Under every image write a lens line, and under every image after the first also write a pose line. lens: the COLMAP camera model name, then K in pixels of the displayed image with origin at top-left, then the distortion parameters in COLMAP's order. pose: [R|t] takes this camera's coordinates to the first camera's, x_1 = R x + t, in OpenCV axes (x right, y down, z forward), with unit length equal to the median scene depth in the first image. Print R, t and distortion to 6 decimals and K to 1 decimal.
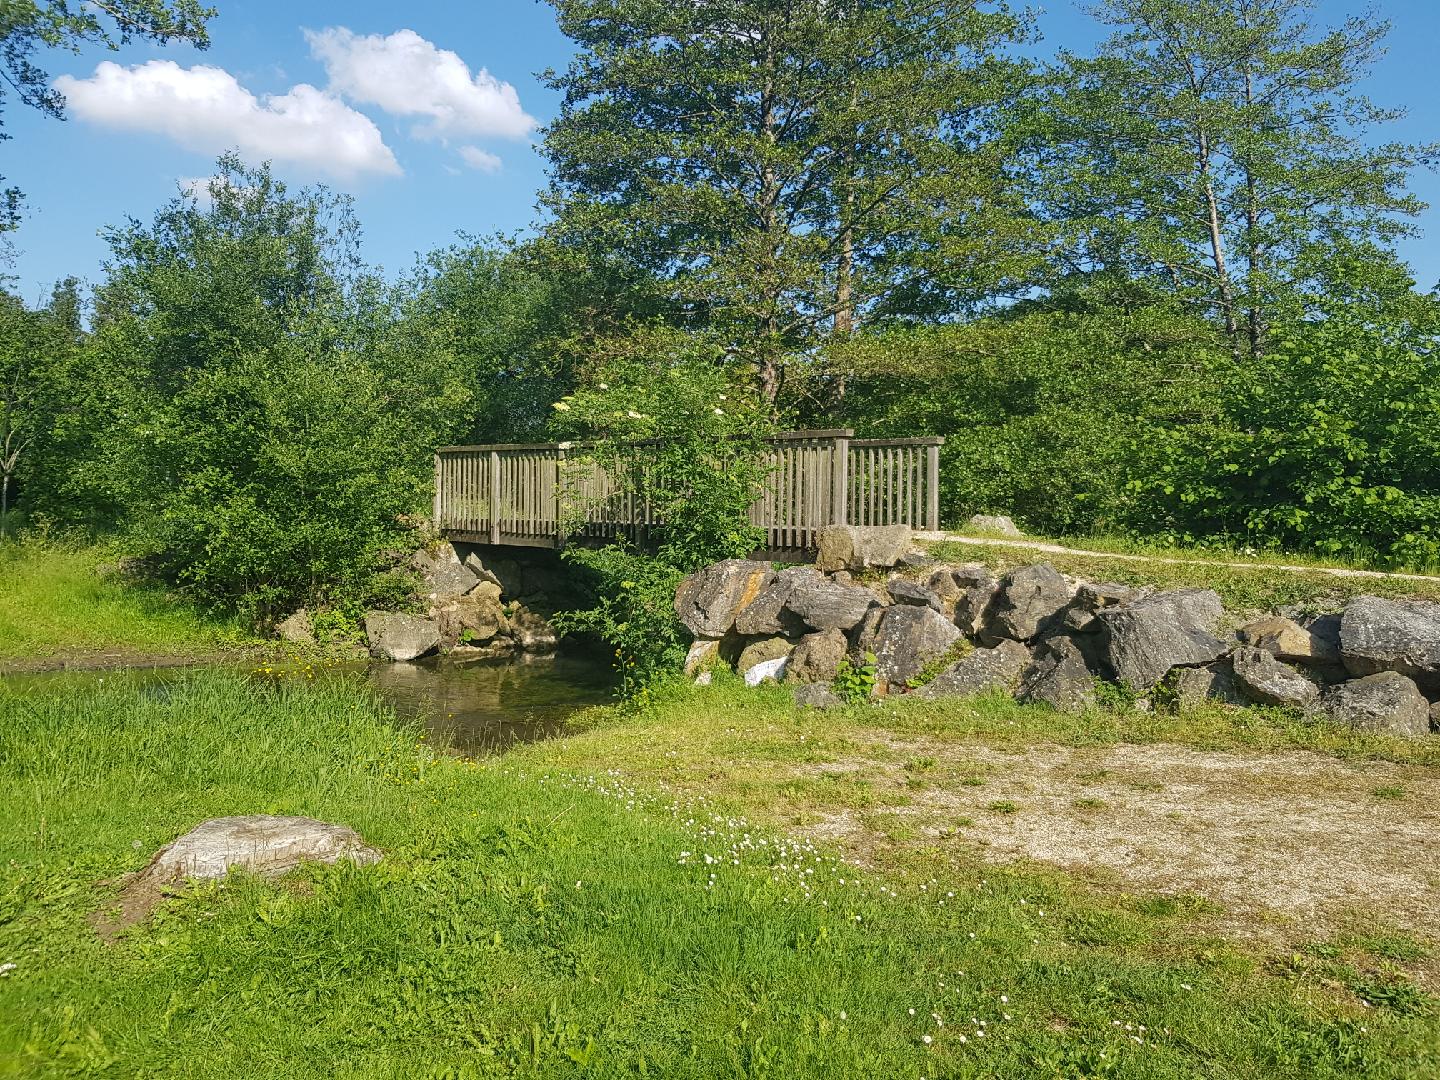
lens RADIAL K [[1047.8, 0, 723.8], [0, 1047.8, 528.0], [0, 0, 1]] dist [0.064003, -0.002543]
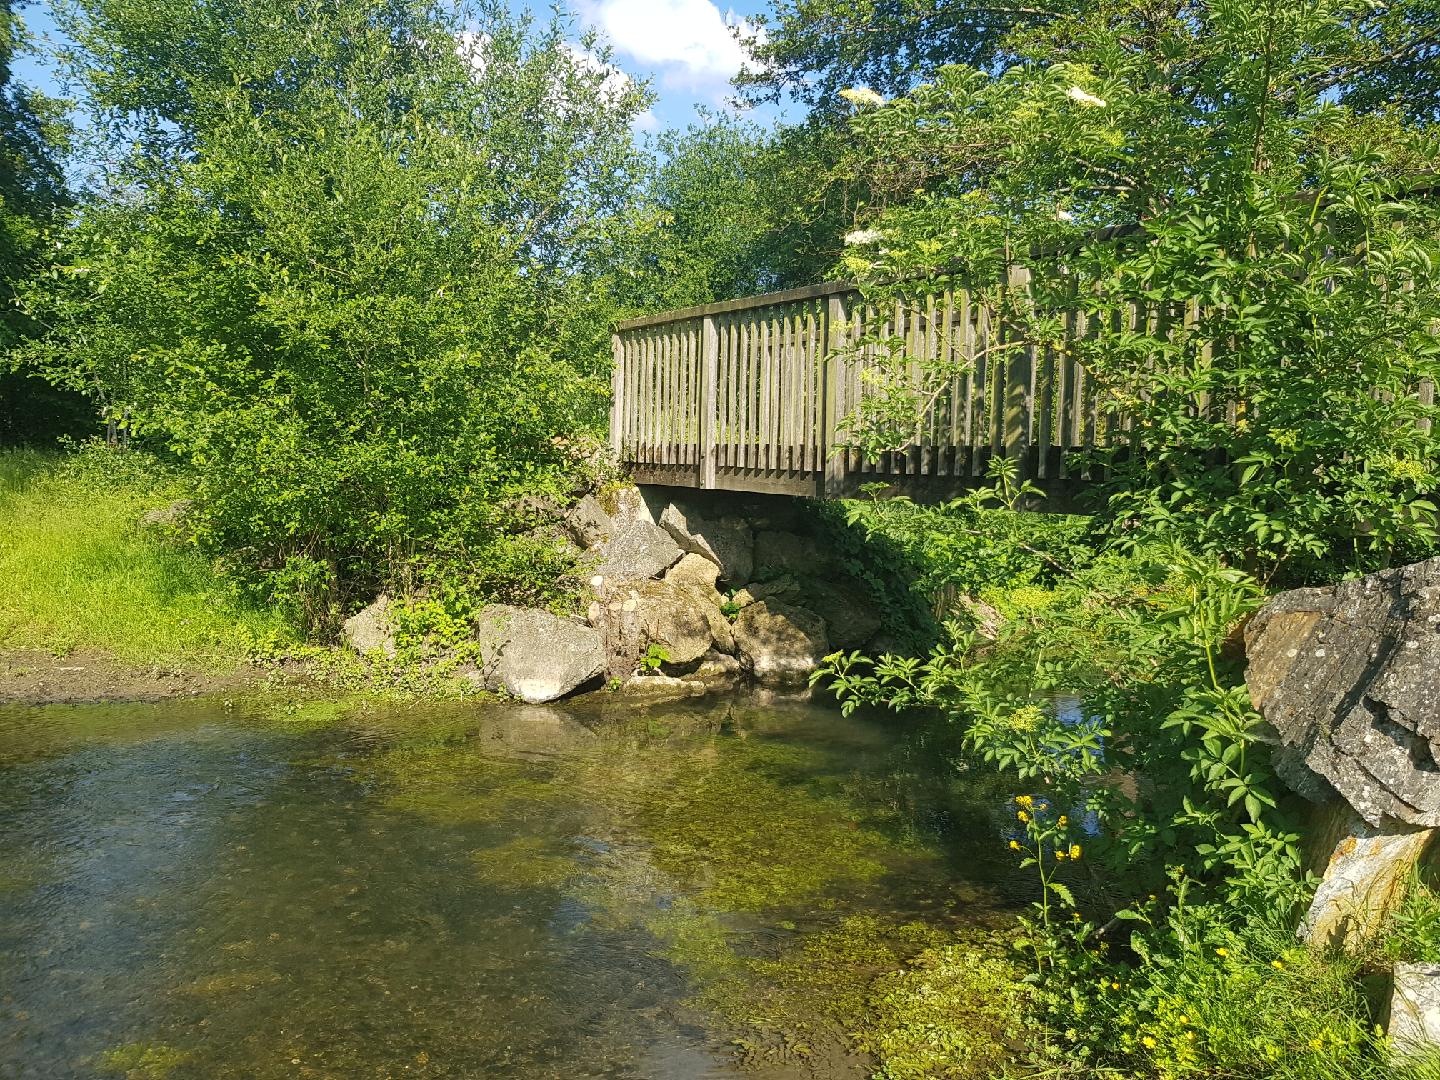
lens RADIAL K [[1047.8, 0, 721.6], [0, 1047.8, 538.5], [0, 0, 1]] dist [0.064003, -0.002543]
pose [[0.974047, 0.022658, -0.225210, -0.087529], [-0.010151, 0.998349, 0.056539, 0.010609], [0.226119, -0.052786, 0.972668, 0.472797]]
